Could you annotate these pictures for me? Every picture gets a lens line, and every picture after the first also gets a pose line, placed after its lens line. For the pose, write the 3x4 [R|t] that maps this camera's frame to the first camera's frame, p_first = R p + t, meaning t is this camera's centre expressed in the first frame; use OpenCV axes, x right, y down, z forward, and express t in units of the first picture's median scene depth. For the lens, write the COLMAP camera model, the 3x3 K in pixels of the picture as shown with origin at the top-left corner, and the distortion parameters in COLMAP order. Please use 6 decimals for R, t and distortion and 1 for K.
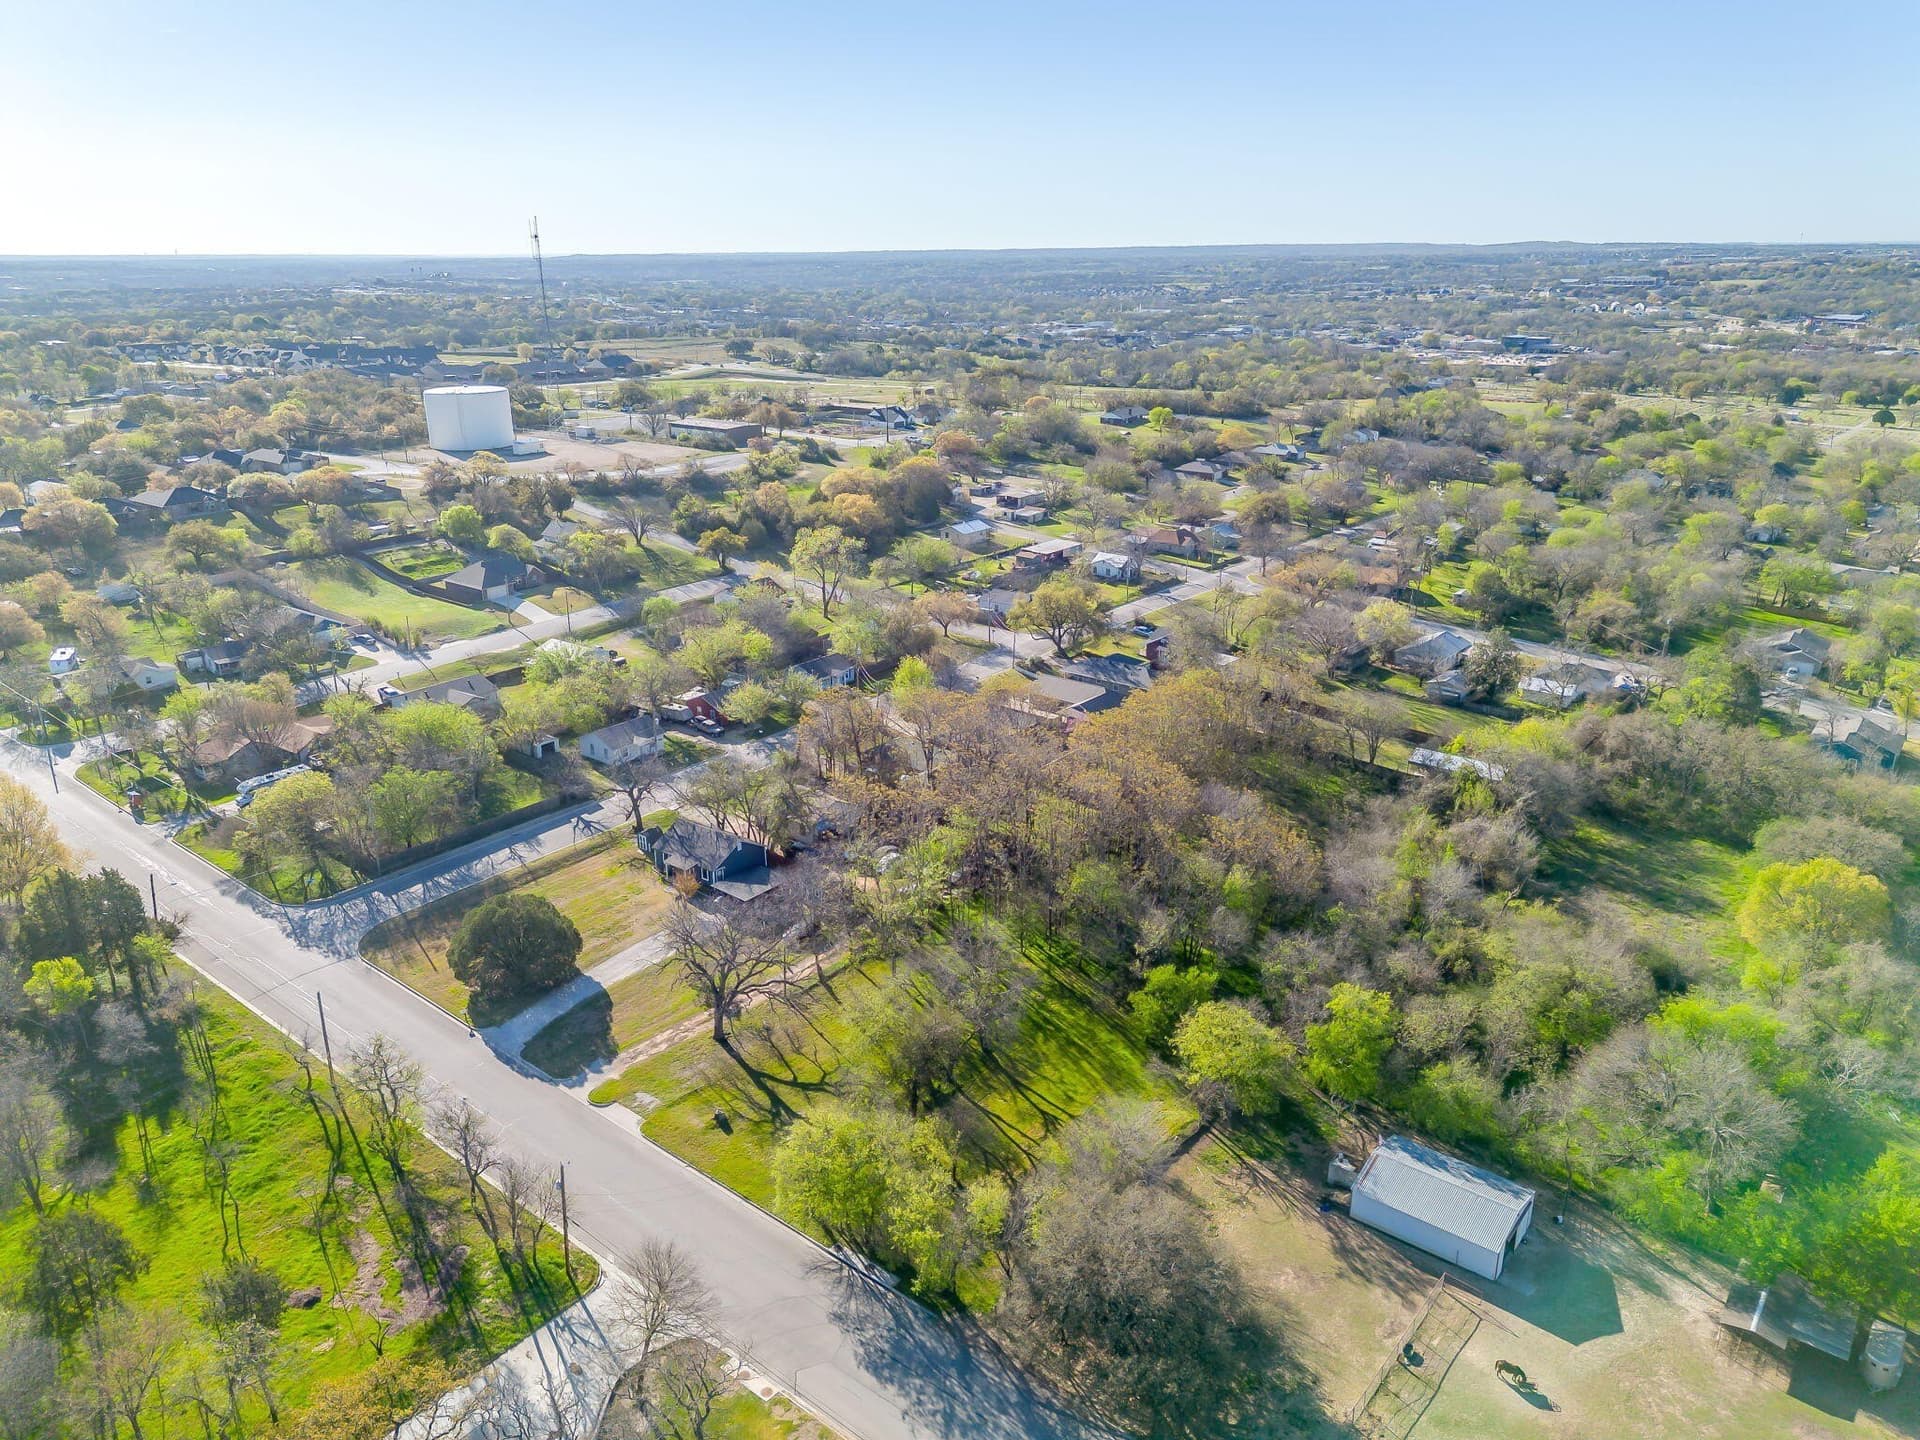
lens RADIAL K [[1333.2, 0, 967.6], [0, 1333.2, 716.0], [0, 0, 1]] dist [0.059127, -0.039377]
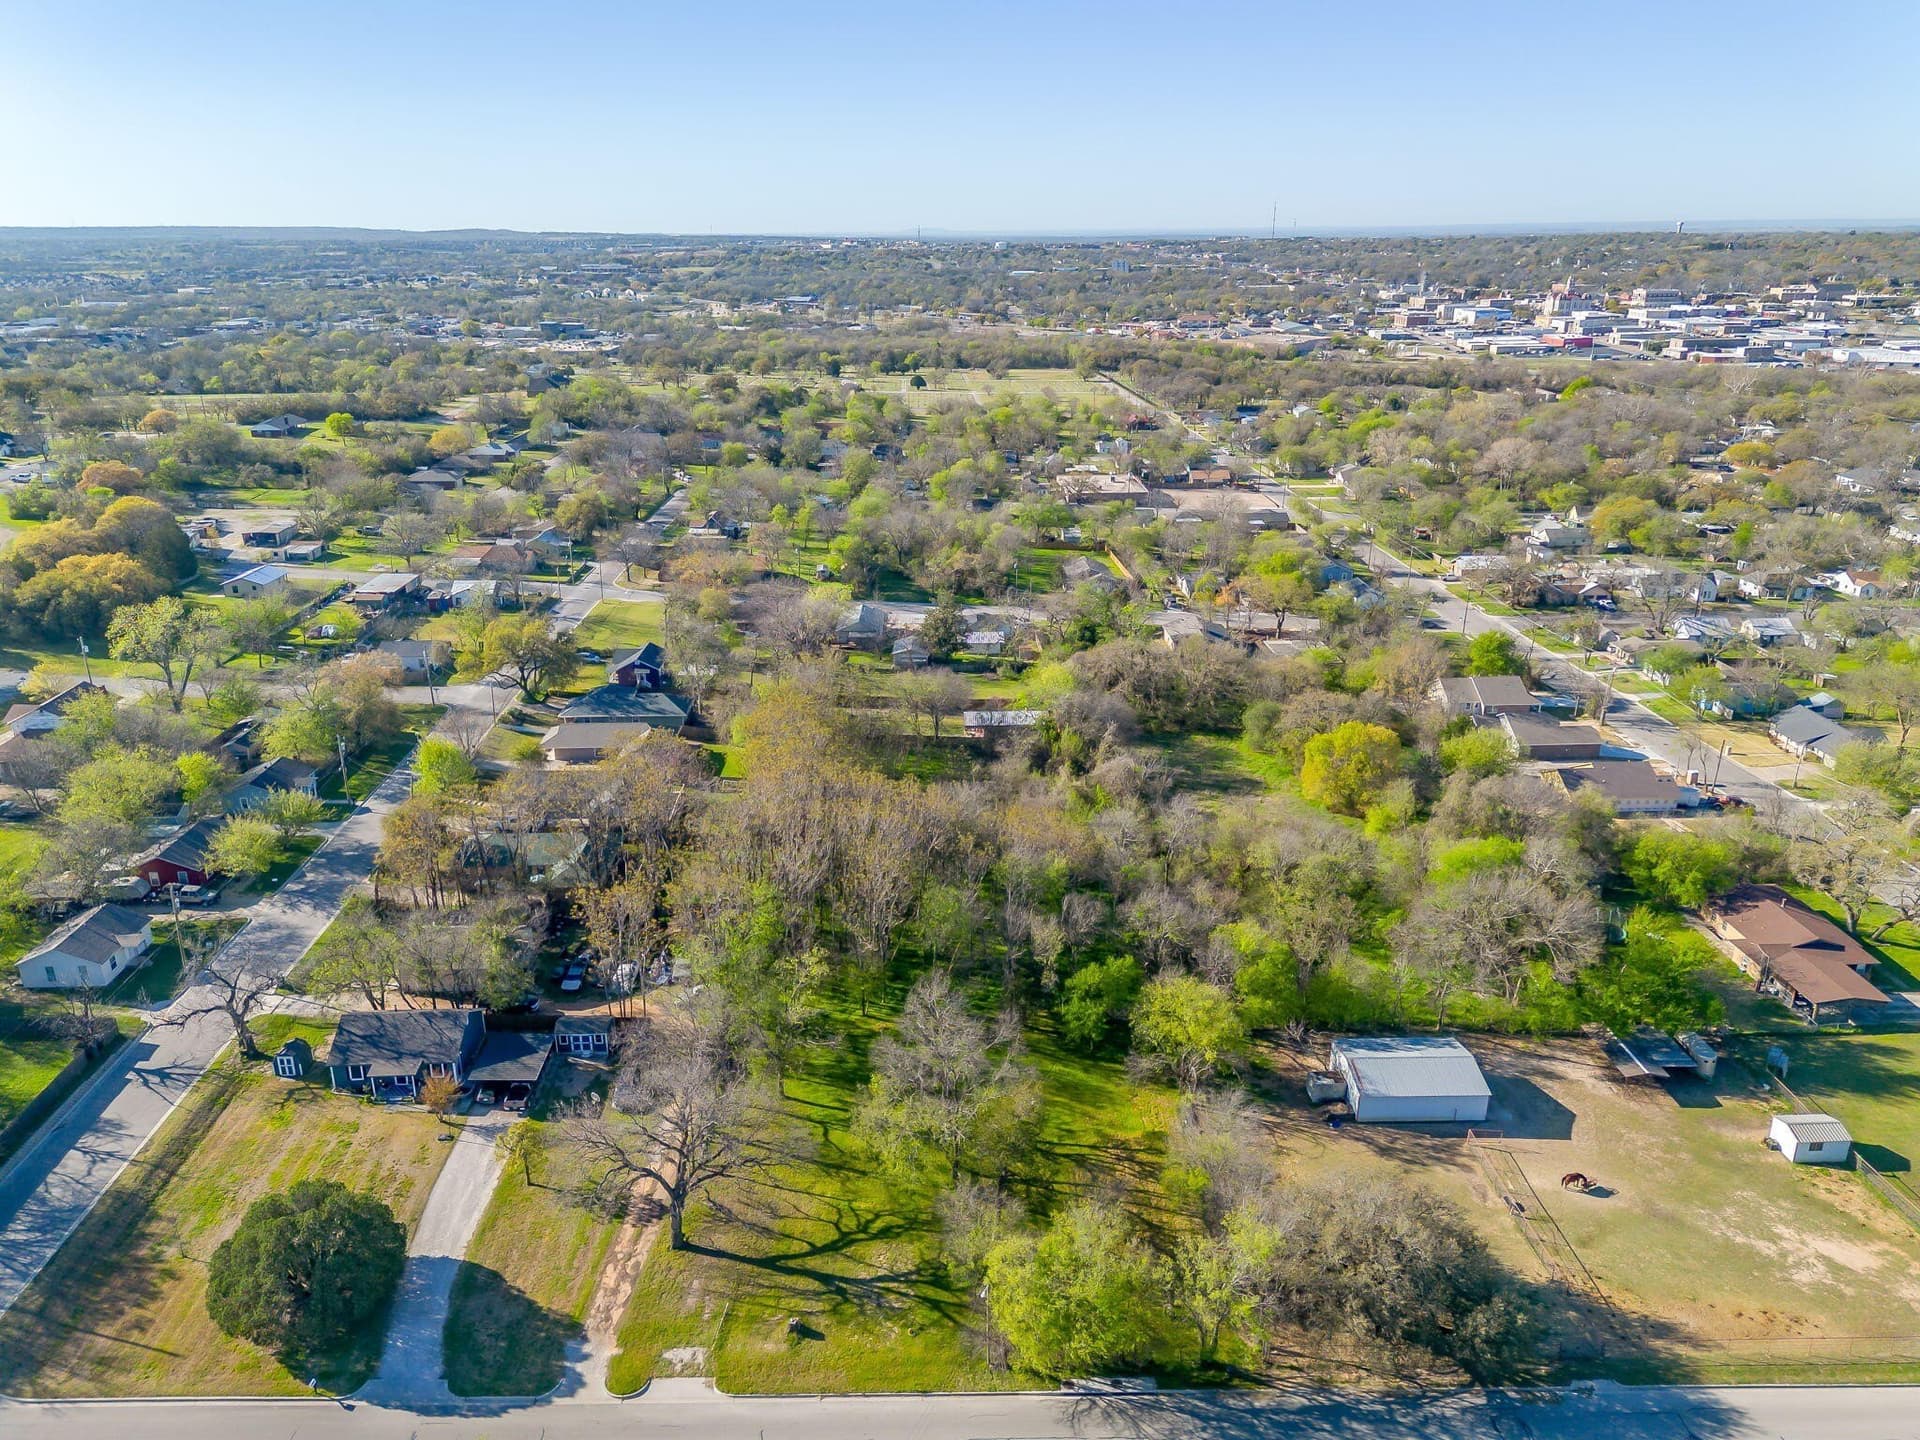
lens RADIAL K [[1333.2, 0, 965.7], [0, 1333.2, 722.6], [0, 0, 1]] dist [0.059127, -0.039377]
pose [[0.769624, -0.218748, 0.599857, -0.372535], [0.210949, 0.973840, 0.084476, -0.071572], [-0.602644, 0.061525, 0.795635, 0.203374]]
